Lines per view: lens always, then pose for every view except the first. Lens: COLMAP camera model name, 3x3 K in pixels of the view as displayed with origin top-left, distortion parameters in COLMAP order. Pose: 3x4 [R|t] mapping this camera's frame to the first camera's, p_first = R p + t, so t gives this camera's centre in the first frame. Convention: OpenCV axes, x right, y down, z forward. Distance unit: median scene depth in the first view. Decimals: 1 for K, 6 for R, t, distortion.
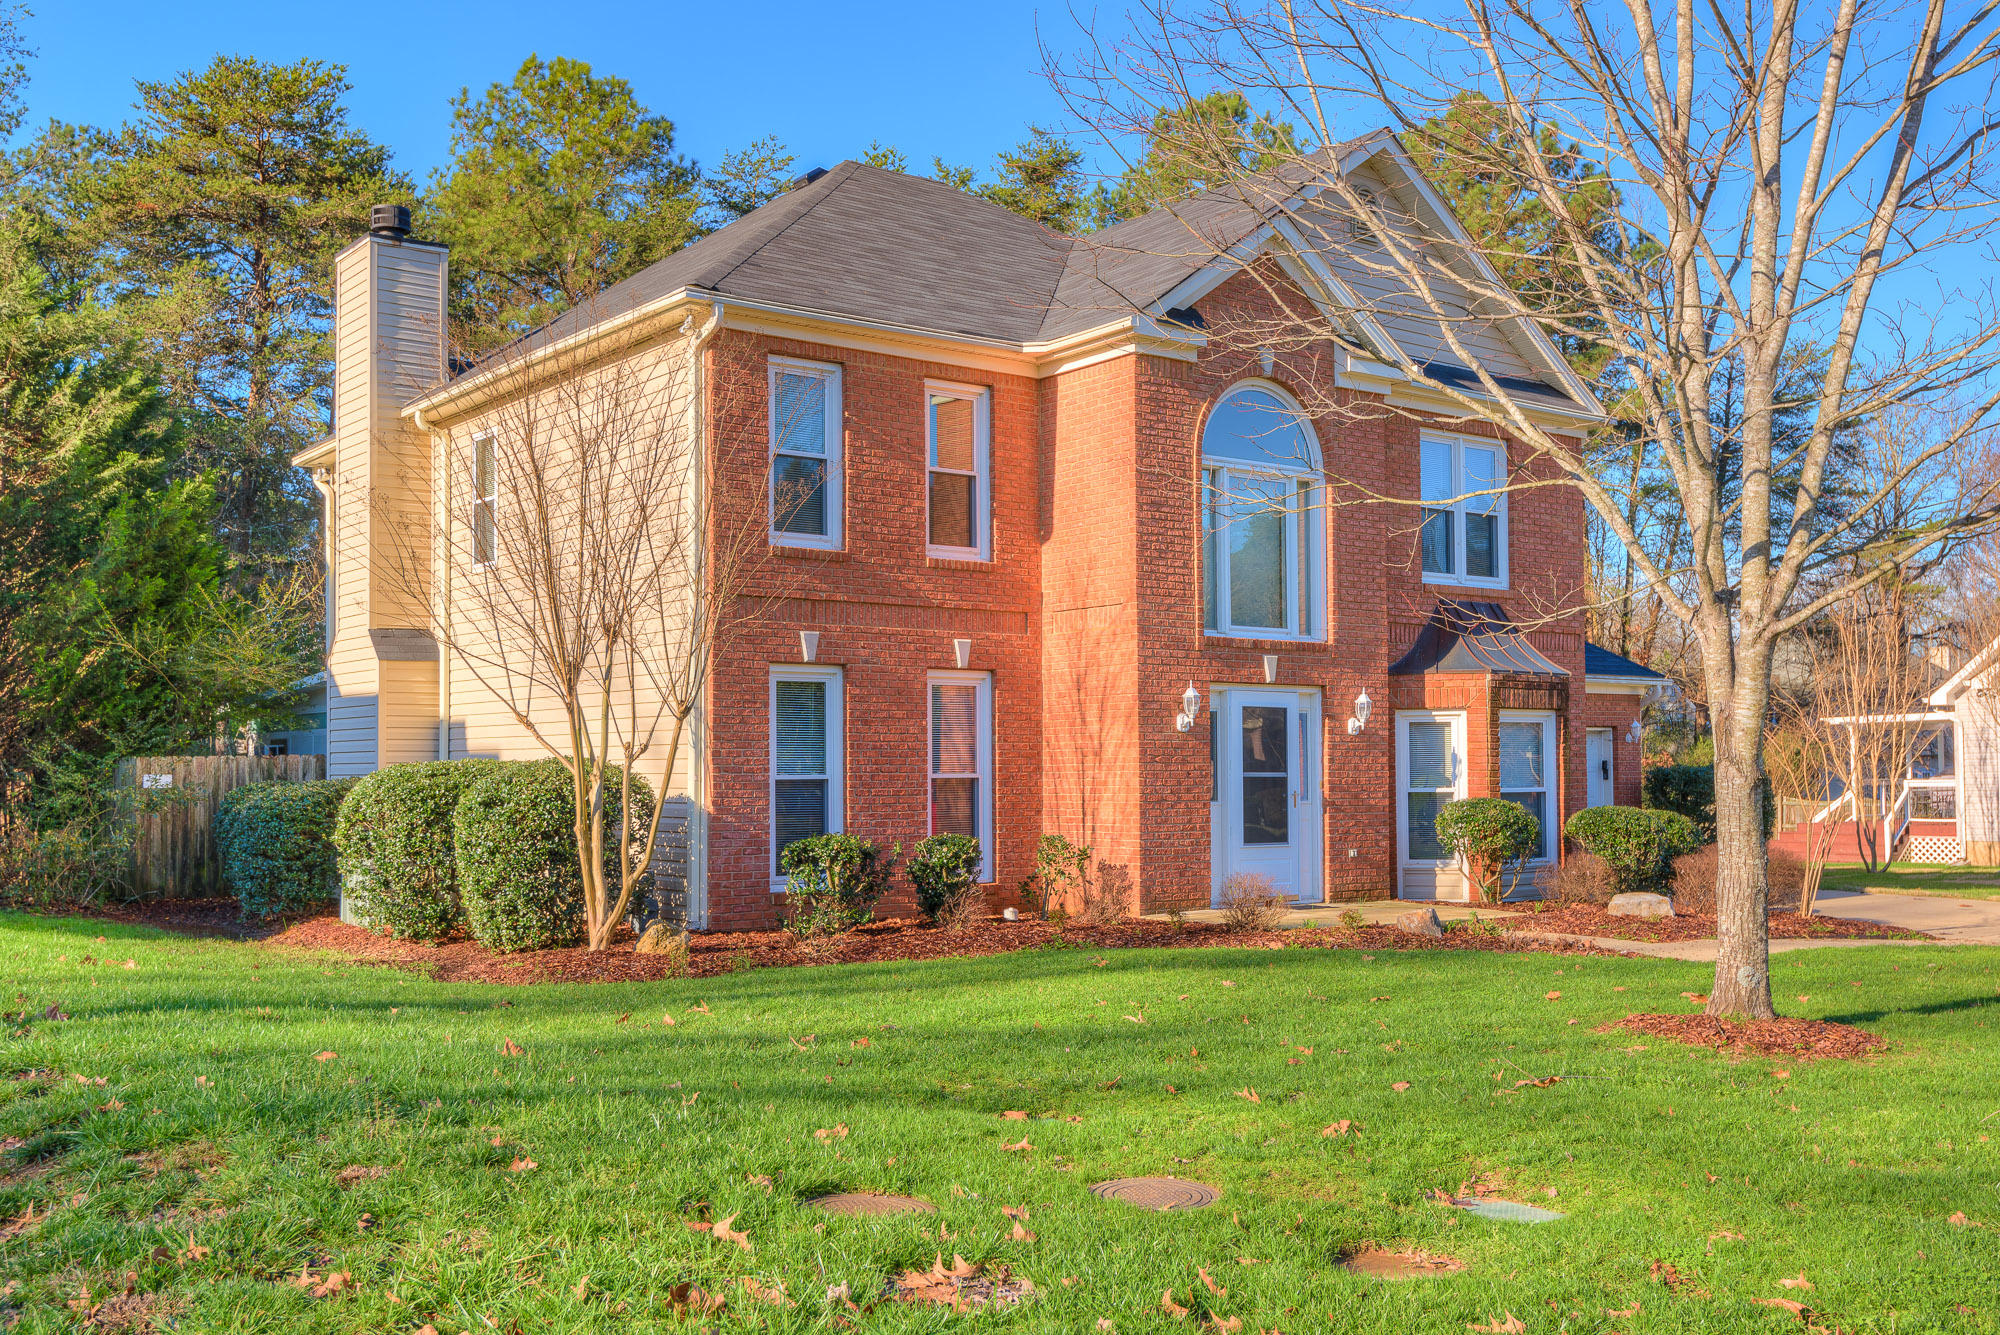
lens RADIAL K [[1775.0, 0, 982.2], [0, 1775.0, 681.9], [0, 0, 1]] dist [0.040966, 0.002379]
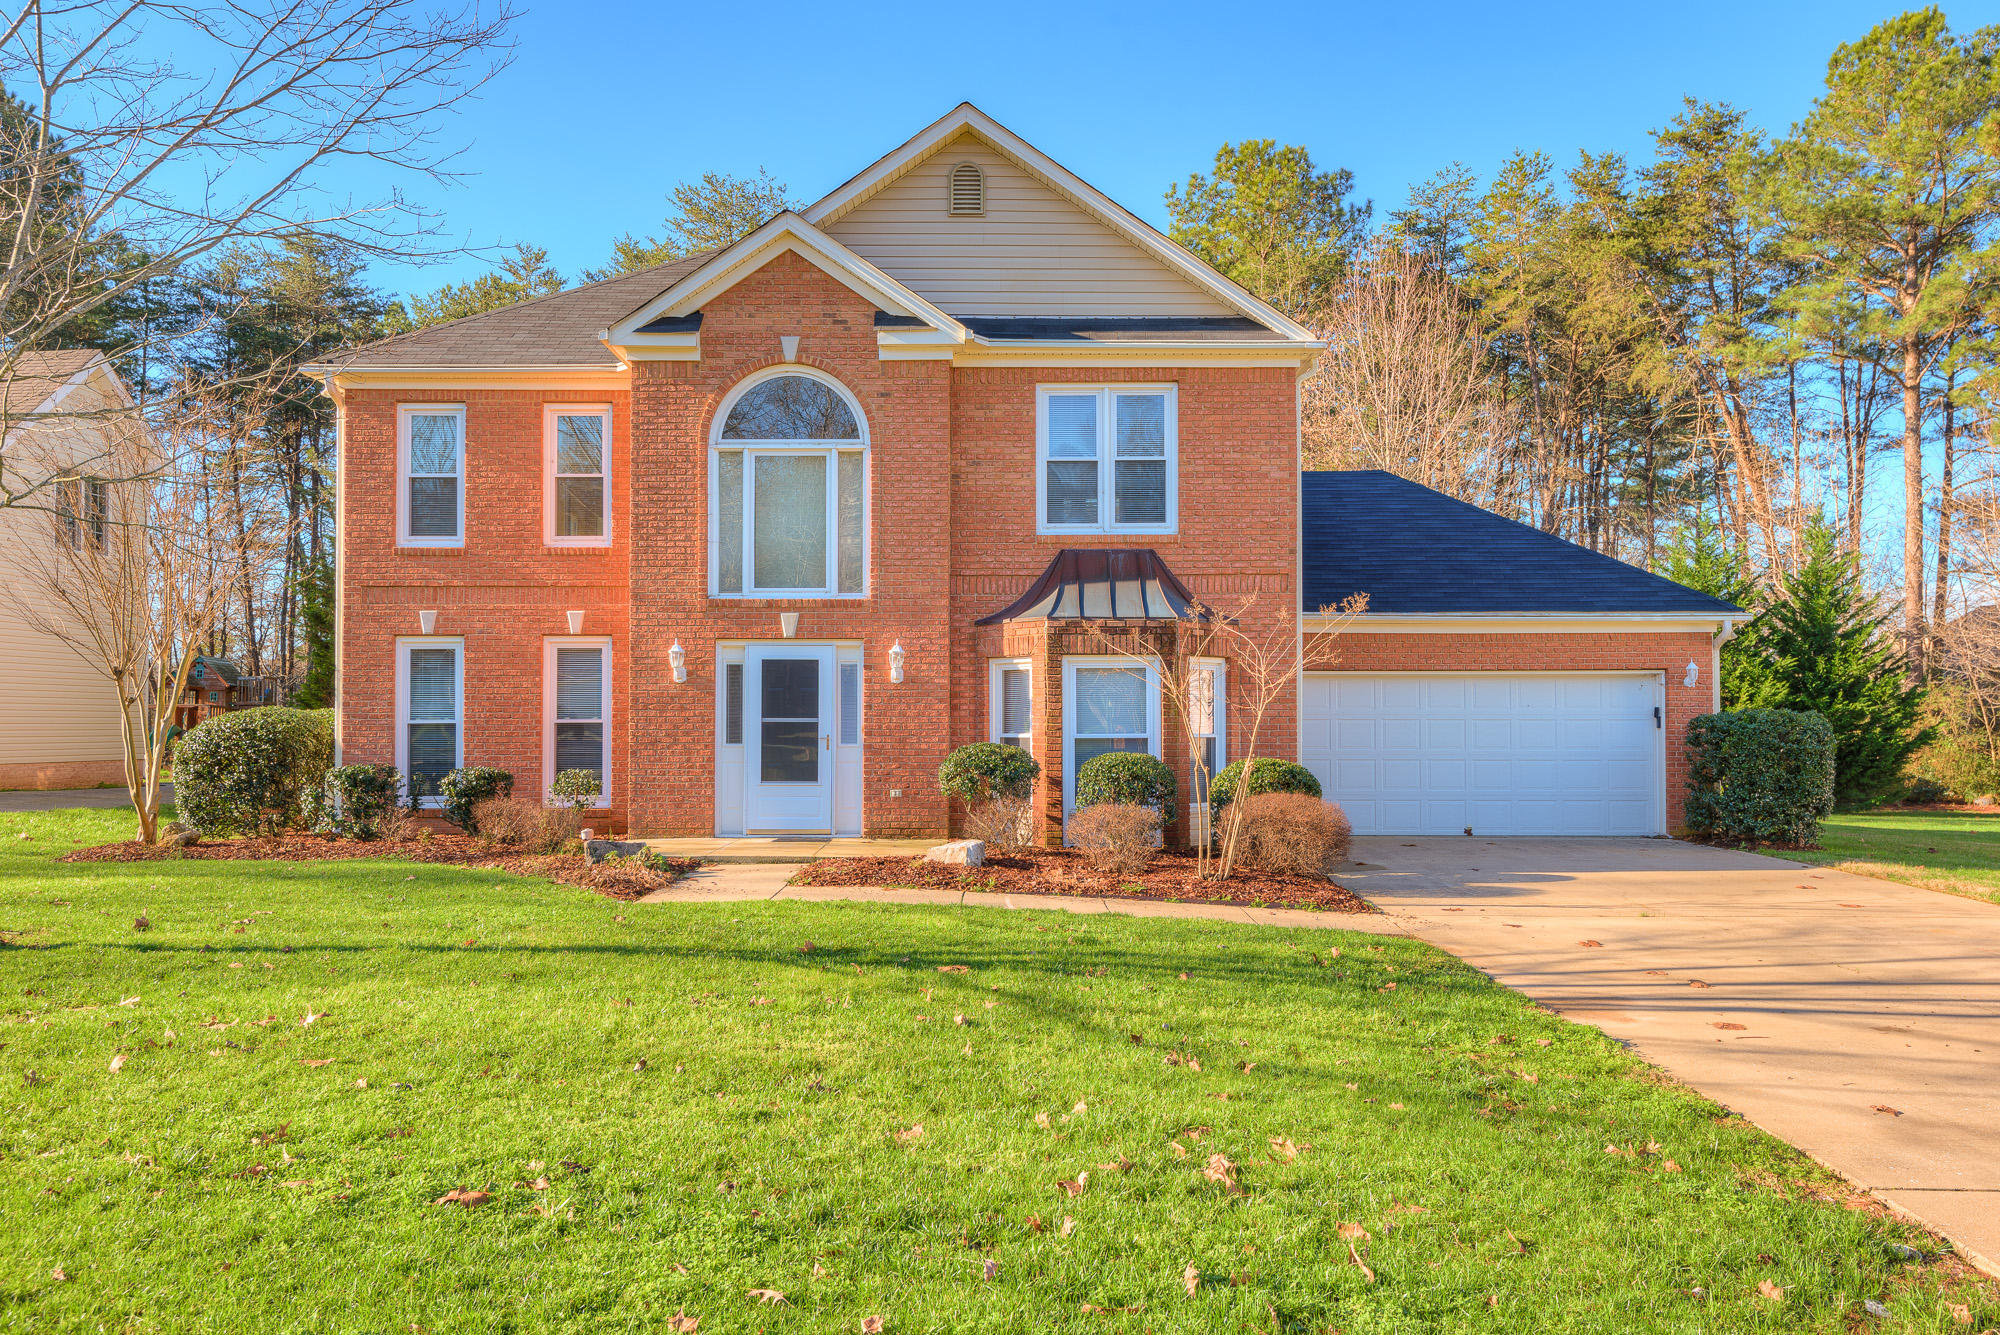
lens RADIAL K [[1435.9, 0, 1006.2], [0, 1435.9, 668.8], [0, 0, 1]] dist [0.010836, -0.002904]
pose [[0.815232, -0.018872, -0.578826, 0.791991], [0.027558, 0.999601, 0.006222, 0.018217], [0.578478, -0.021023, 0.815427, 0.345725]]
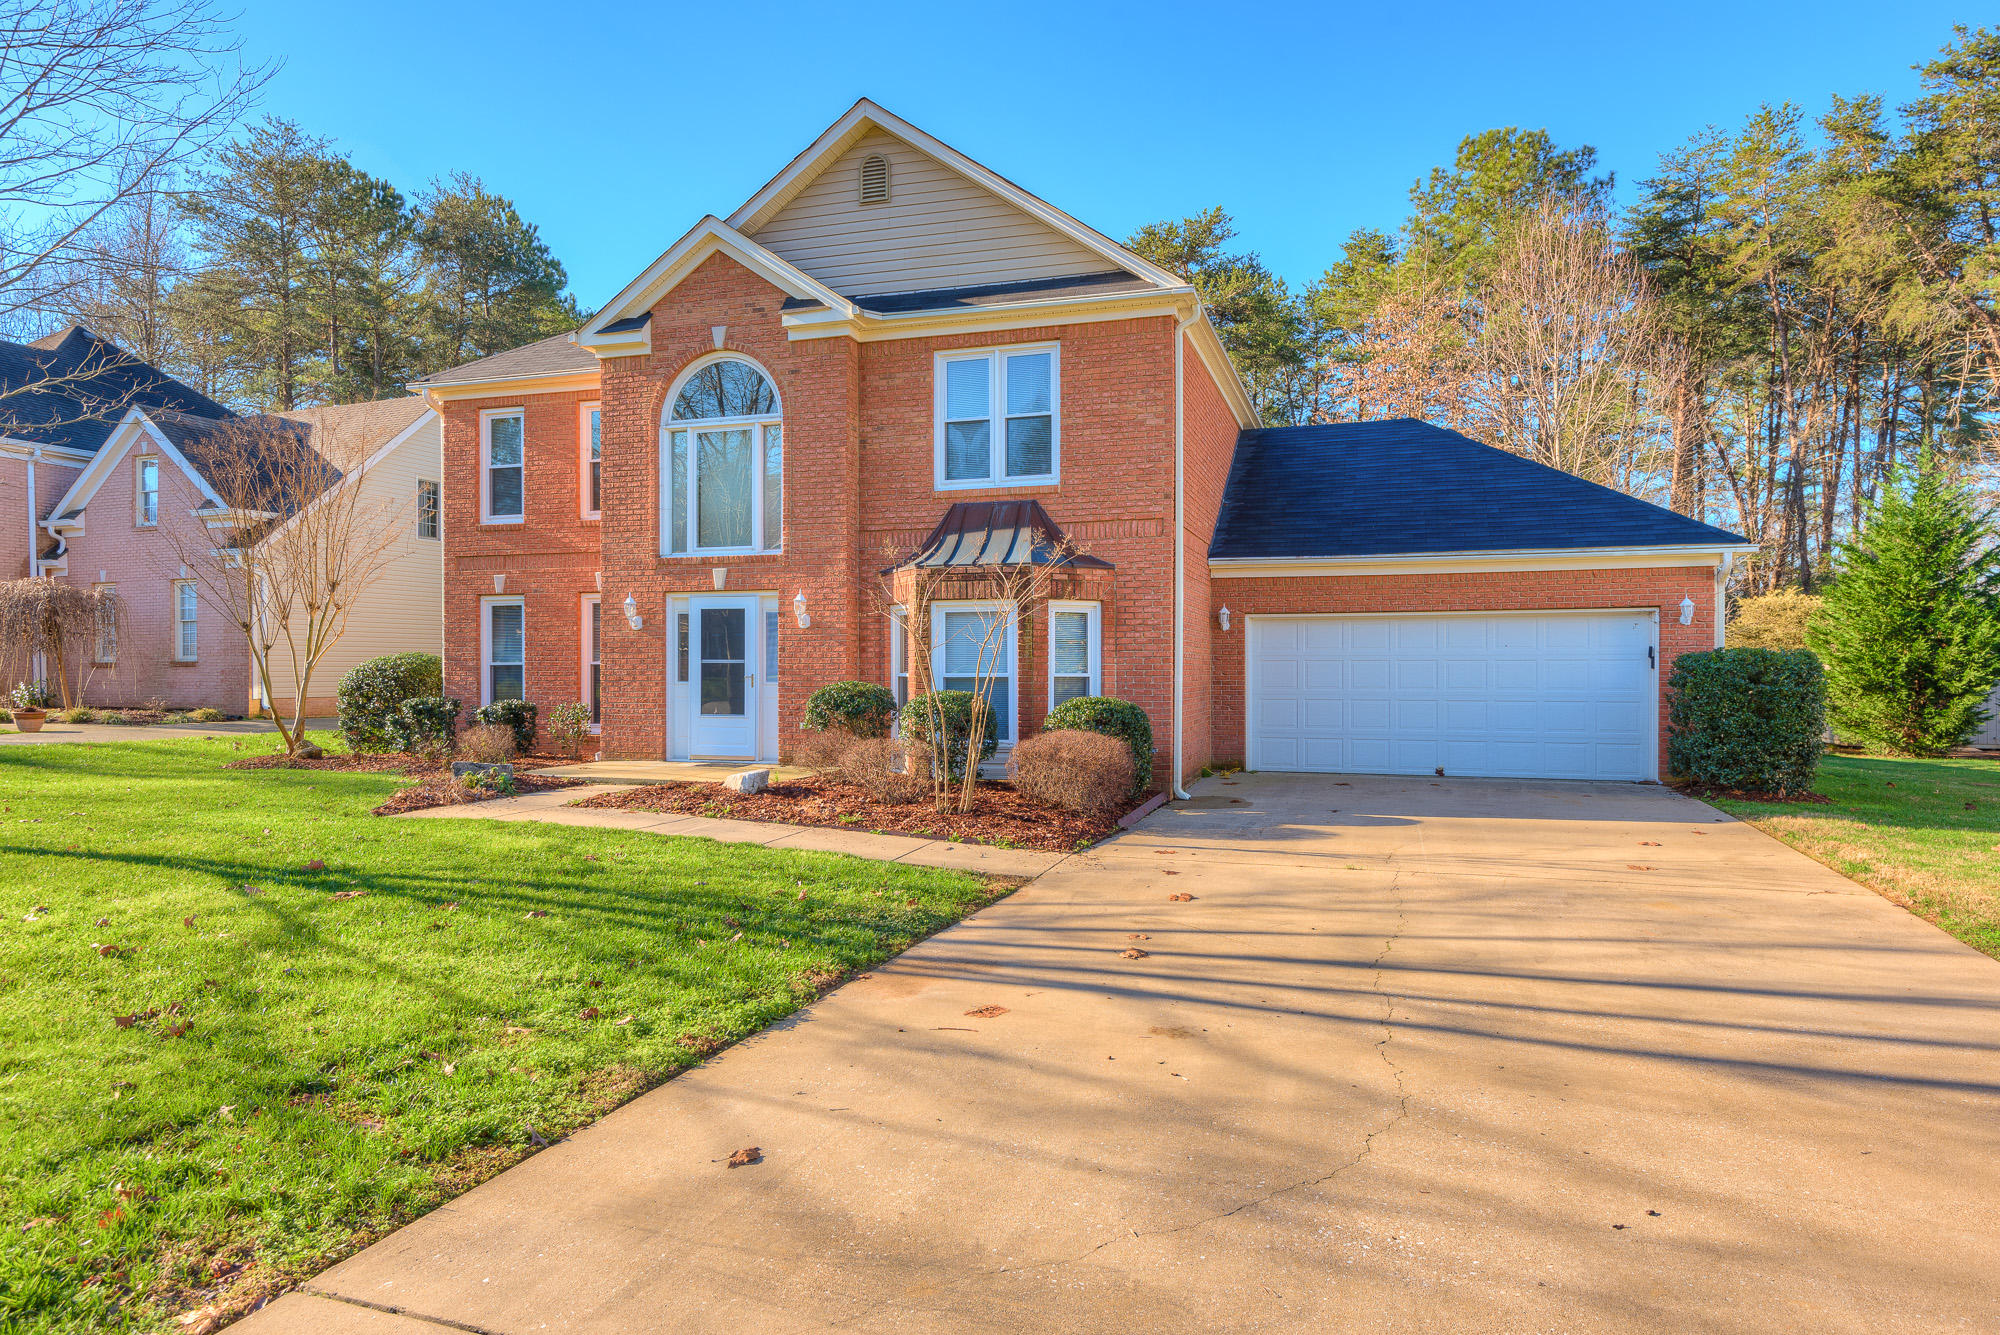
lens RADIAL K [[1164.8, 0, 1002.1], [0, 1164.8, 664.5], [0, 0, 1]] dist [0.004322, -0.007678]
pose [[0.607684, 0.000176, -0.794179, 0.953868], [0.039749, 0.998740, 0.030635, 0.036798], [0.793183, -0.050184, 0.606912, 0.648567]]
